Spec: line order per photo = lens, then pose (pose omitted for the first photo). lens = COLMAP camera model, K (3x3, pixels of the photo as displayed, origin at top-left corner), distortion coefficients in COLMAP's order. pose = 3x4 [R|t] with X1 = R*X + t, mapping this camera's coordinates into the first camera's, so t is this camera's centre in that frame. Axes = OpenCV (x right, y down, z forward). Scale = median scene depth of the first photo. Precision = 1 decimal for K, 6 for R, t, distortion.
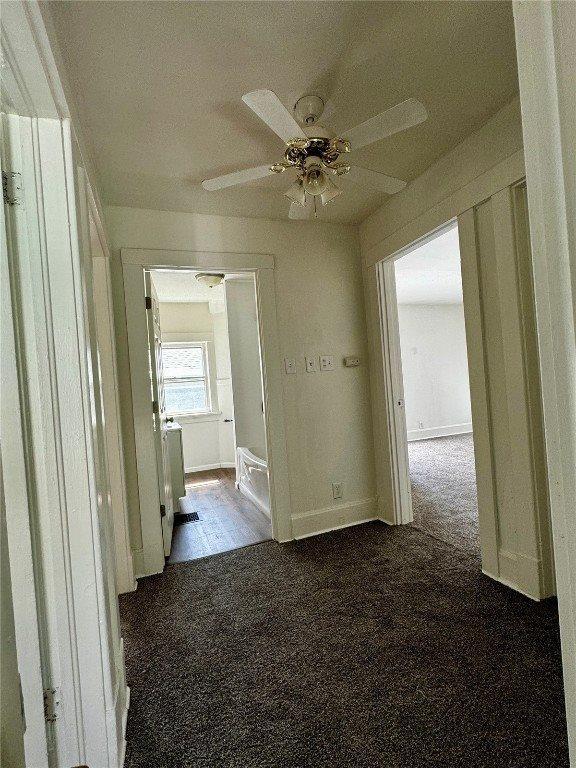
lens RADIAL K [[375.3, 0, 286.9], [0, 375.3, 384.1], [0, 0, 1]] dist [-0.002209, -0.000115]
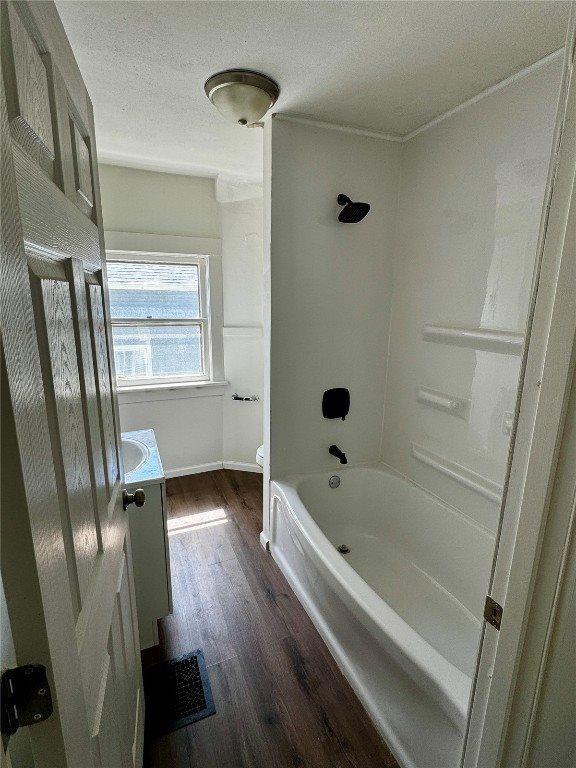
lens RADIAL K [[375.3, 0, 289.2], [0, 375.3, 384.1], [0, 0, 1]] dist [-0.002209, -0.000115]
pose [[0.994394, 0.071613, 0.077792, -0.125629], [-0.086632, 0.973614, 0.211118, -0.056898], [-0.060620, -0.216674, 0.974360, 0.415916]]
